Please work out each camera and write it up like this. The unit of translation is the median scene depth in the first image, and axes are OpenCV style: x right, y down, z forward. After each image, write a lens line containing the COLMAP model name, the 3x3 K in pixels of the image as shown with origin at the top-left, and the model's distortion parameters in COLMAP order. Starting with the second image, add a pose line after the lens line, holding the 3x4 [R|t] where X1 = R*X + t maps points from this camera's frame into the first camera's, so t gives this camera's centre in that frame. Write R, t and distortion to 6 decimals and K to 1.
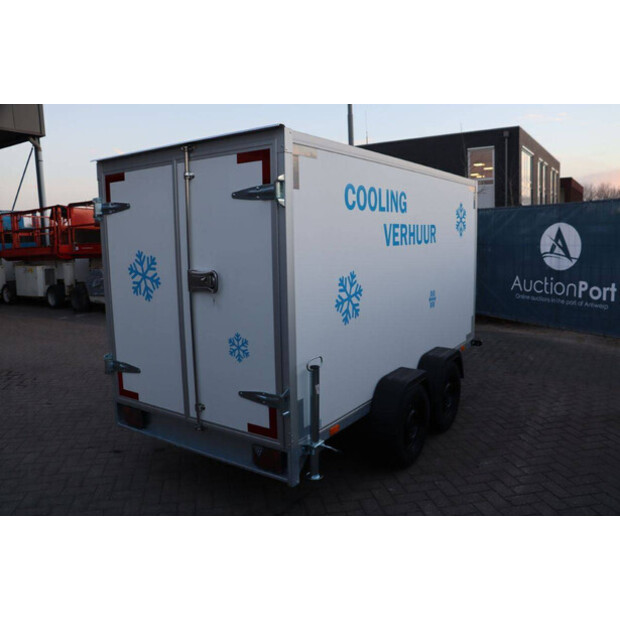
lens RADIAL K [[487.6, 0, 315.7], [0, 487.6, 308.8], [0, 0, 1]] dist [-0.087096, 0.021217]
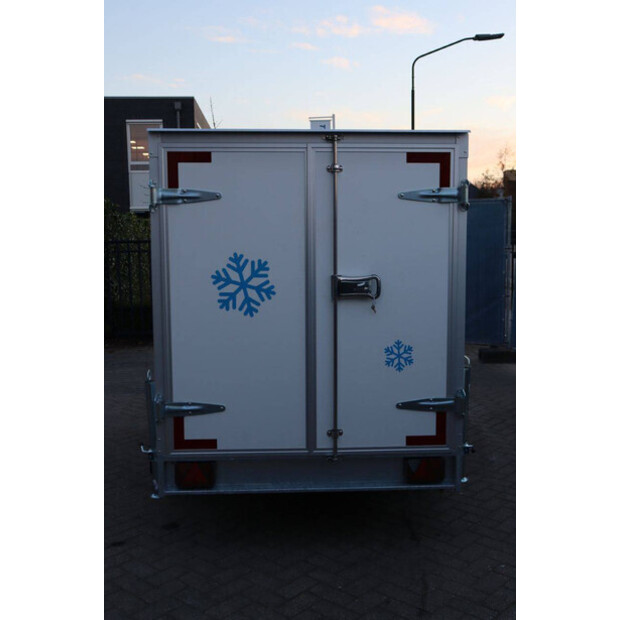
lens RADIAL K [[686.5, 0, 321.8], [0, 686.5, 313.6], [0, 0, 1]] dist [-0.018425, 0.000000]
pose [[0.804394, -0.051312, 0.591876, -0.995937], [0.076136, 0.996952, -0.017045, 0.008990], [-0.589197, 0.058774, 0.805849, 0.012480]]
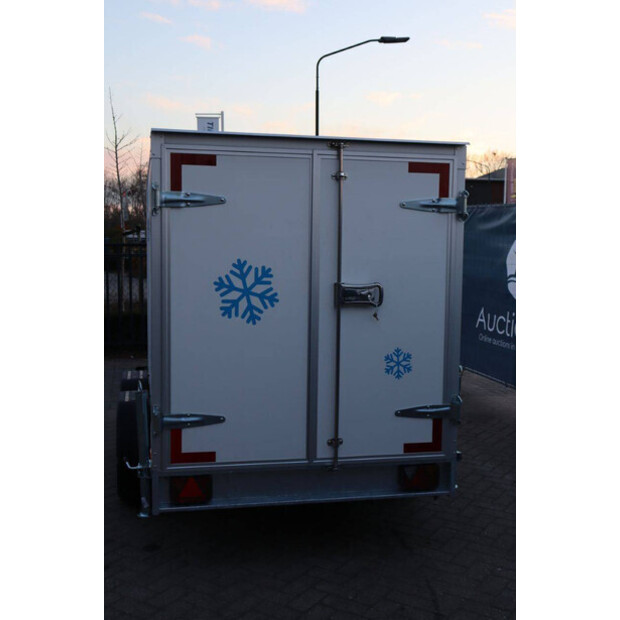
lens RADIAL K [[745.6, 0, 308.2], [0, 745.6, 313.1], [0, 0, 1]] dist [0.015246, 0.000000]
pose [[0.700255, -0.039720, 0.712787, -1.232670], [0.078392, 0.996691, -0.021473, -0.000614], [-0.709575, 0.070913, 0.701052, 0.093693]]
